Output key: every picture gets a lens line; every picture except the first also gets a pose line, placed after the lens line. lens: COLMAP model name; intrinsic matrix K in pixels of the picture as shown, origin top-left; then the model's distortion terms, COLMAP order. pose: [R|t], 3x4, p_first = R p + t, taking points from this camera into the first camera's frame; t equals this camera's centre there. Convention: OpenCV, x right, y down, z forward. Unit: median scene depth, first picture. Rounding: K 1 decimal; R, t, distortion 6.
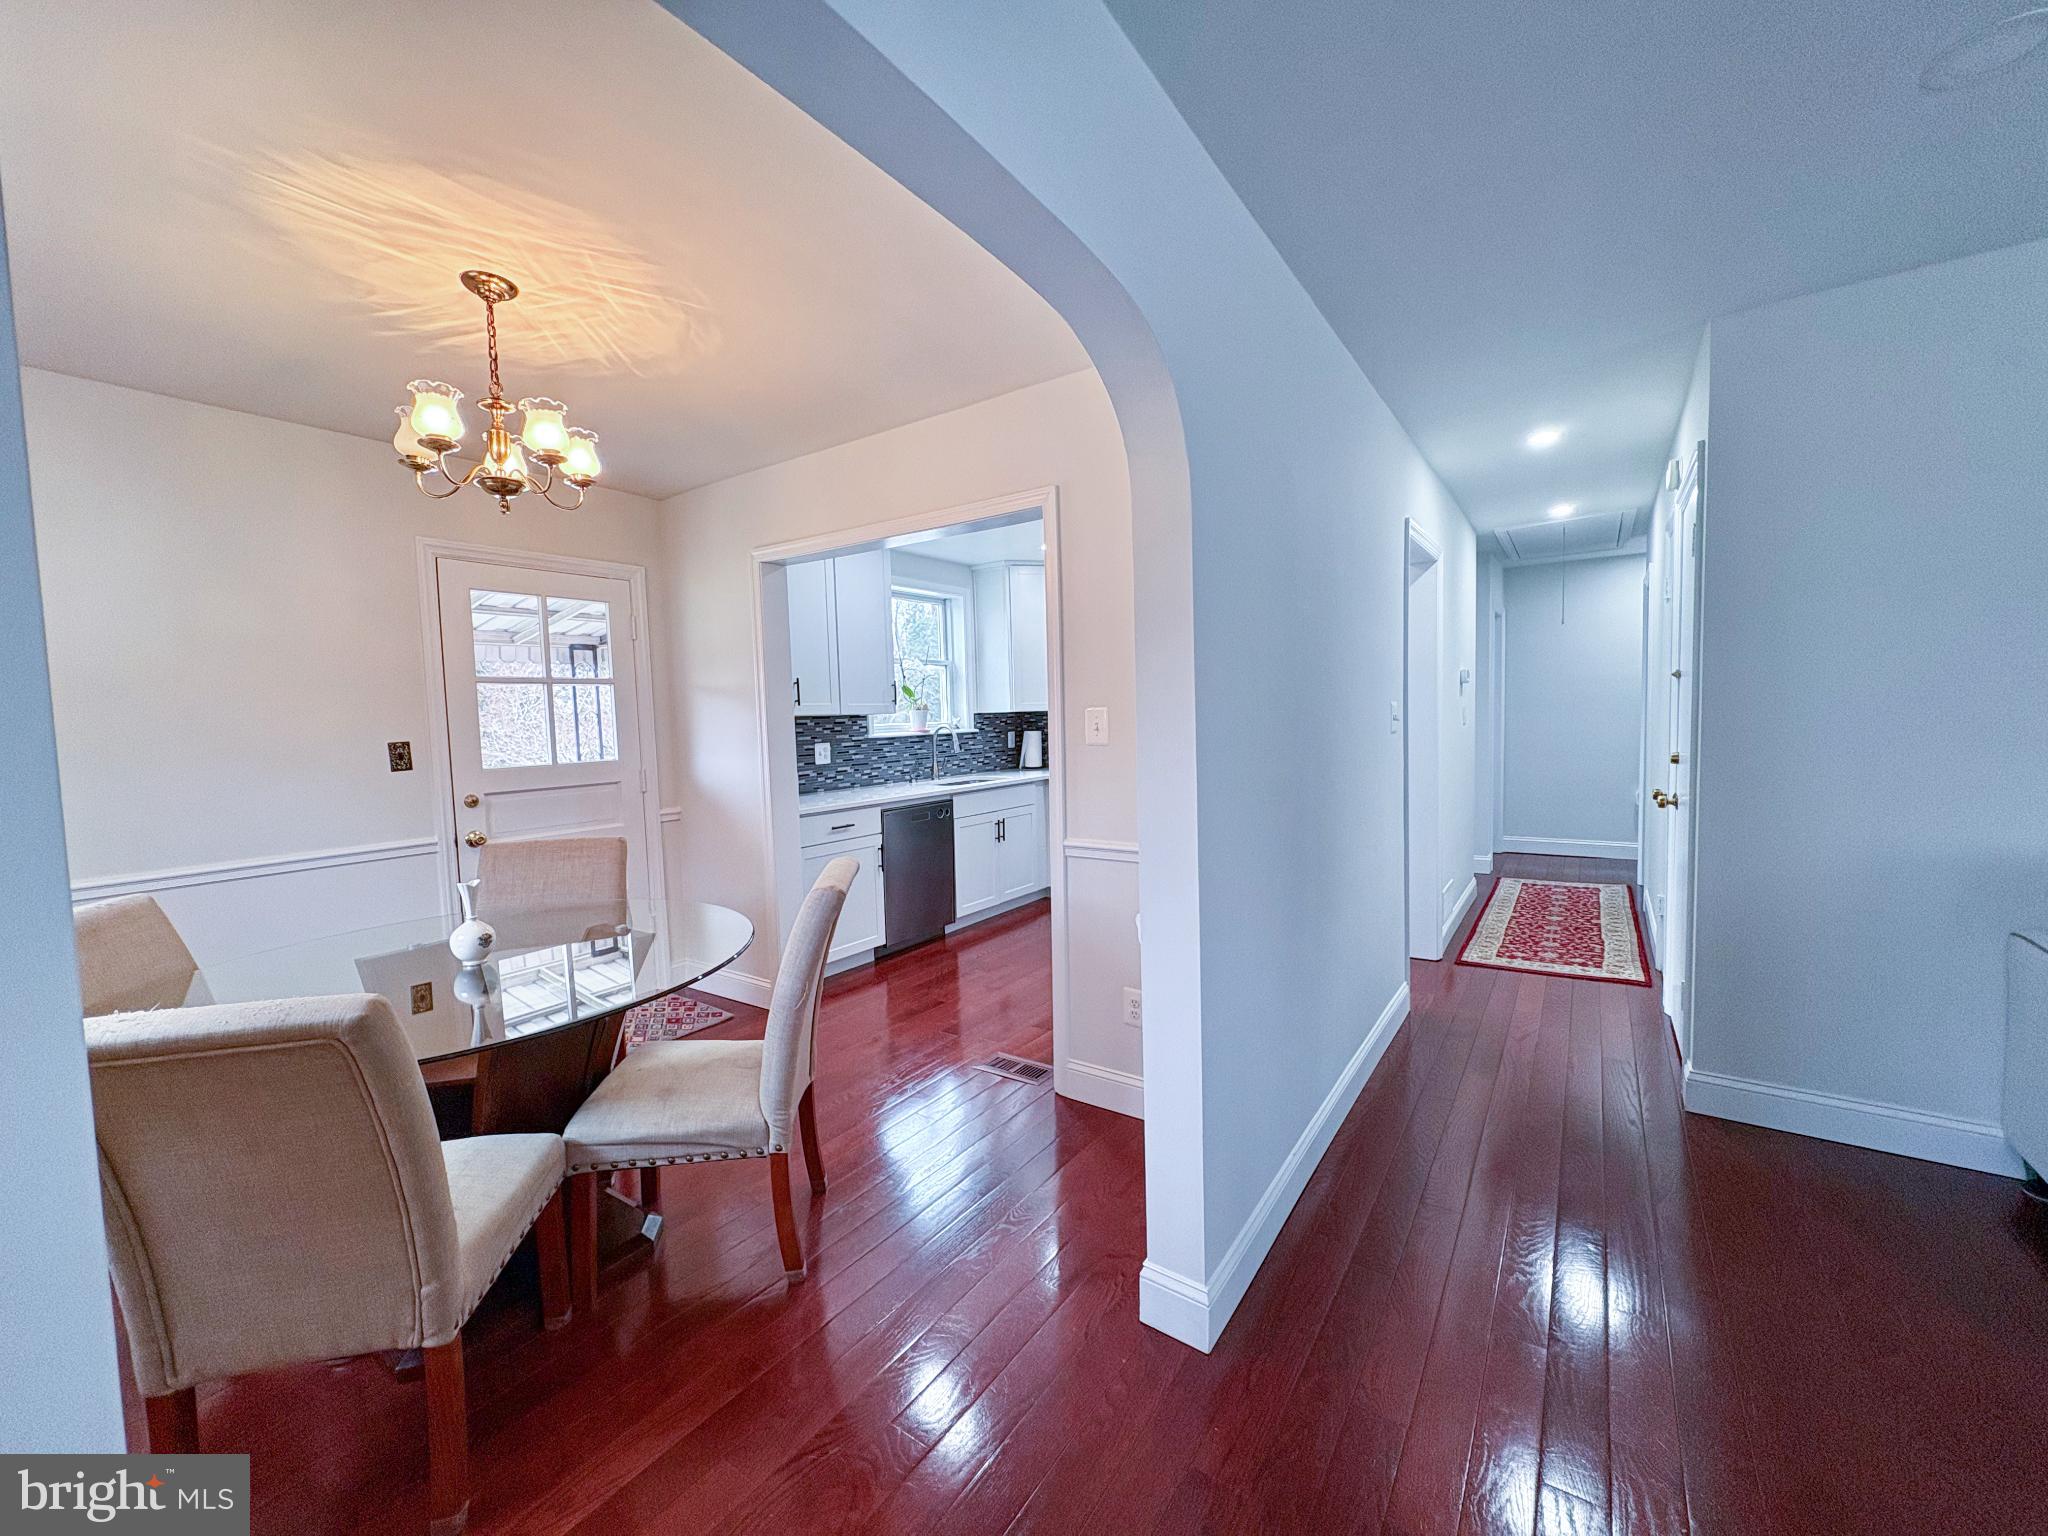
lens RADIAL K [[826.1, 0, 1031.4], [0, 826.1, 764.2], [0, 0, 1]] dist [-0.006828, 0.000023]
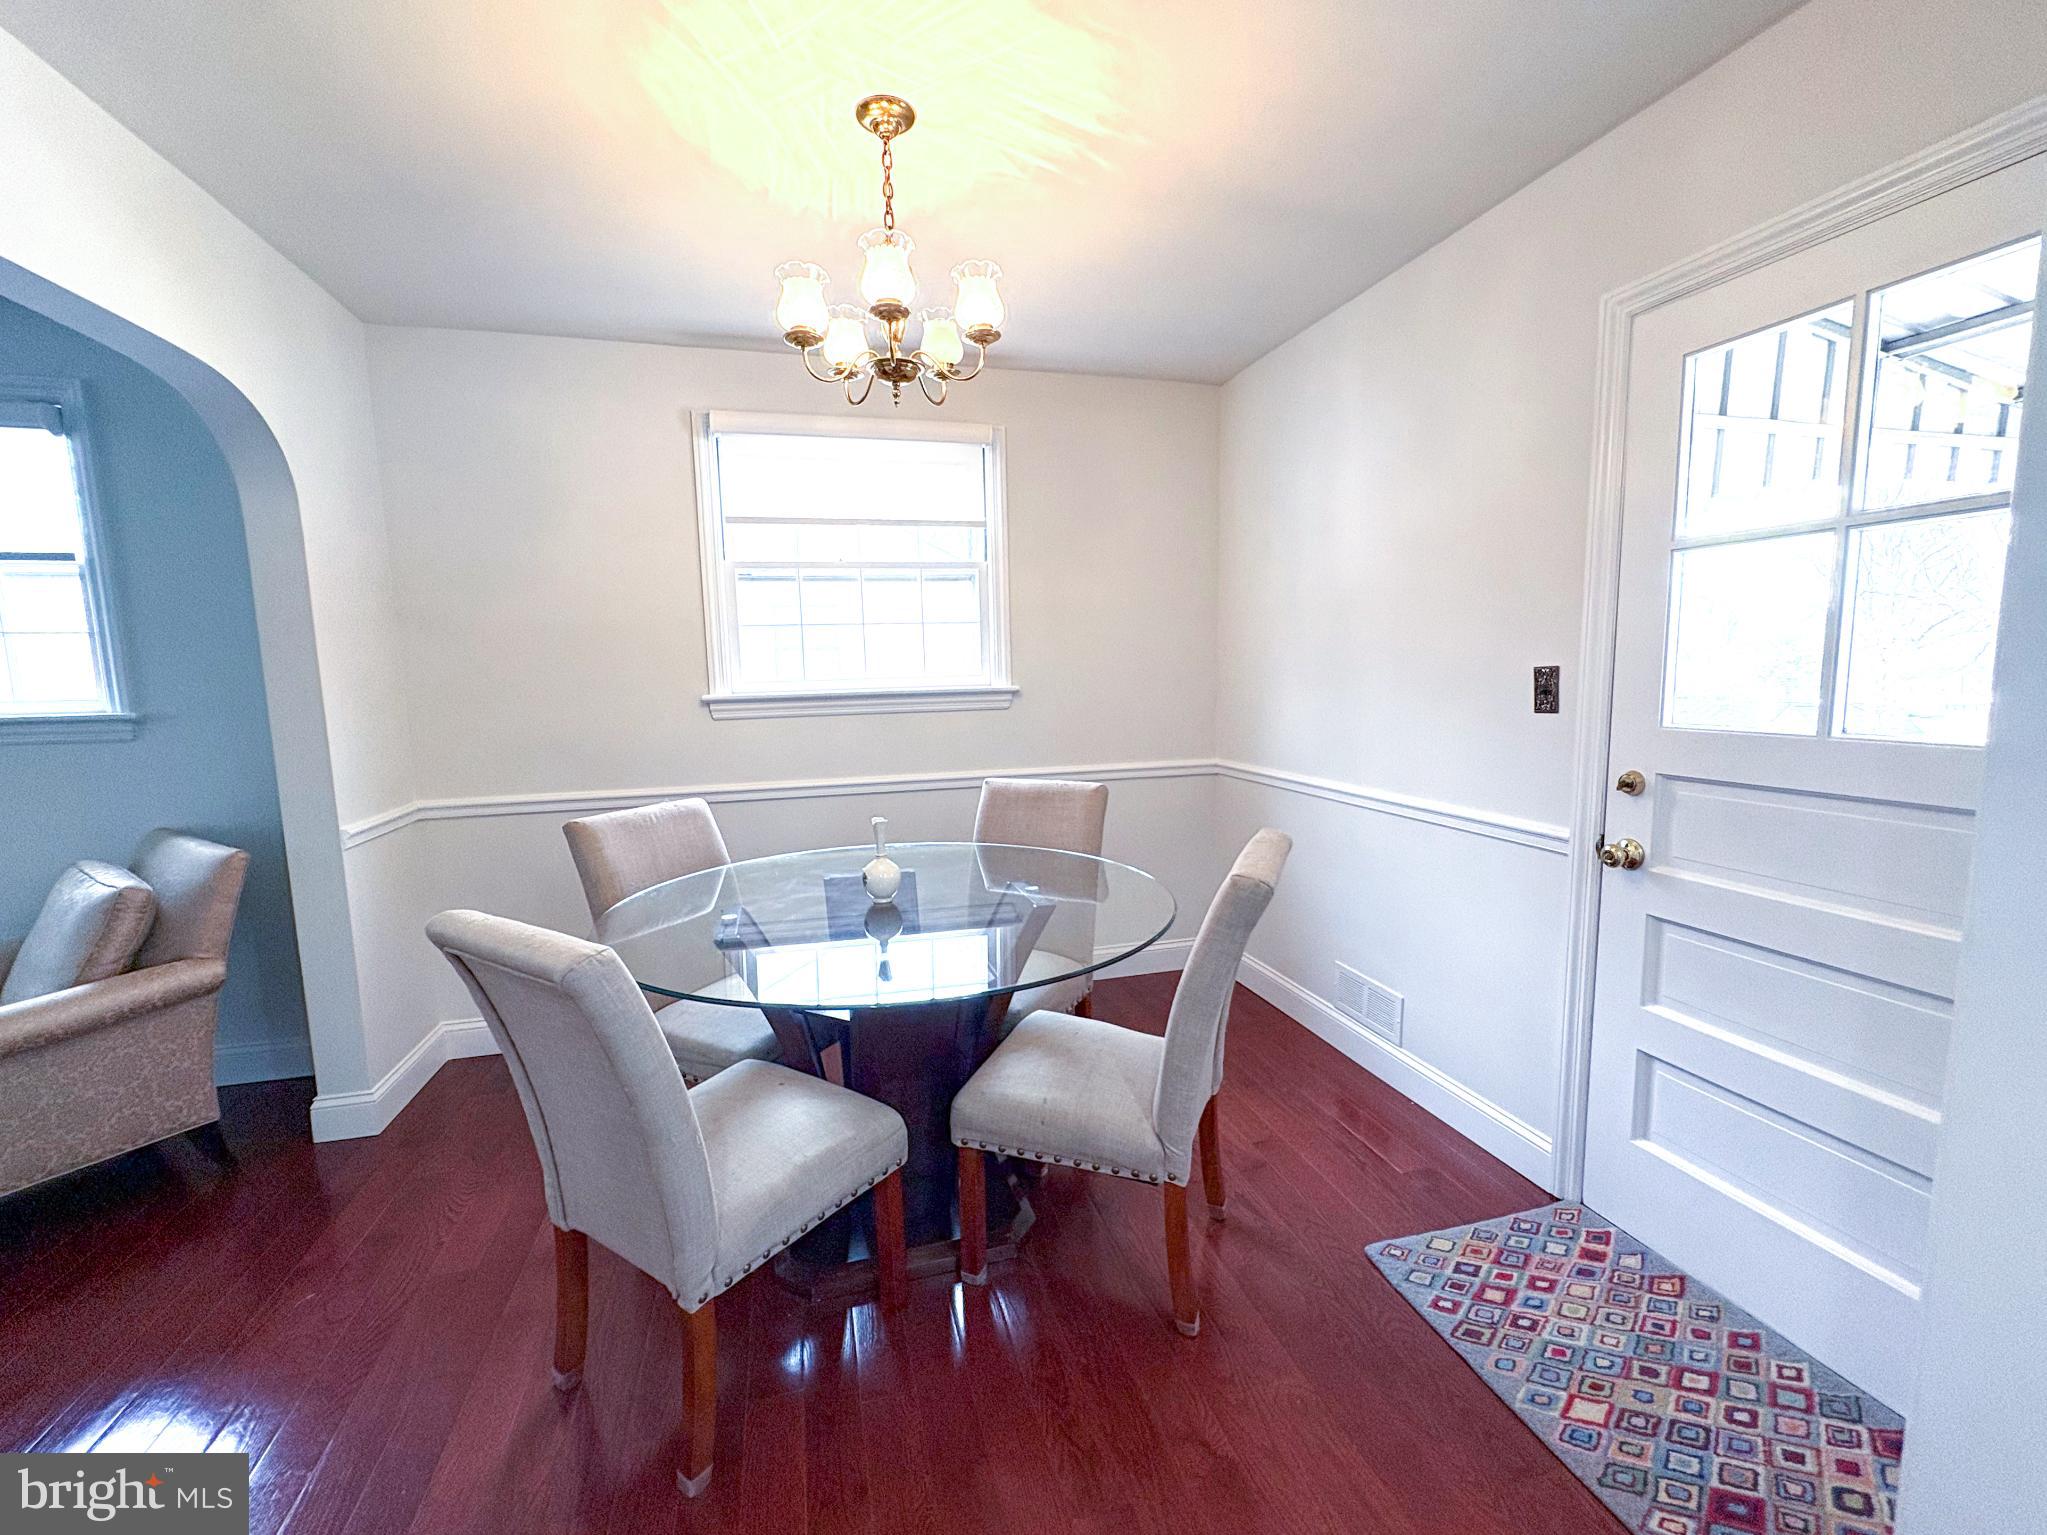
lens RADIAL K [[825.7, 0, 1031.0], [0, 825.7, 767.2], [0, 0, 1]] dist [-0.006828, 0.000023]
pose [[-0.645570, 0.140396, -0.750685, -0.030779], [0.001069, 0.983122, 0.182948, -0.058197], [0.763700, 0.117303, -0.634824, 0.966406]]
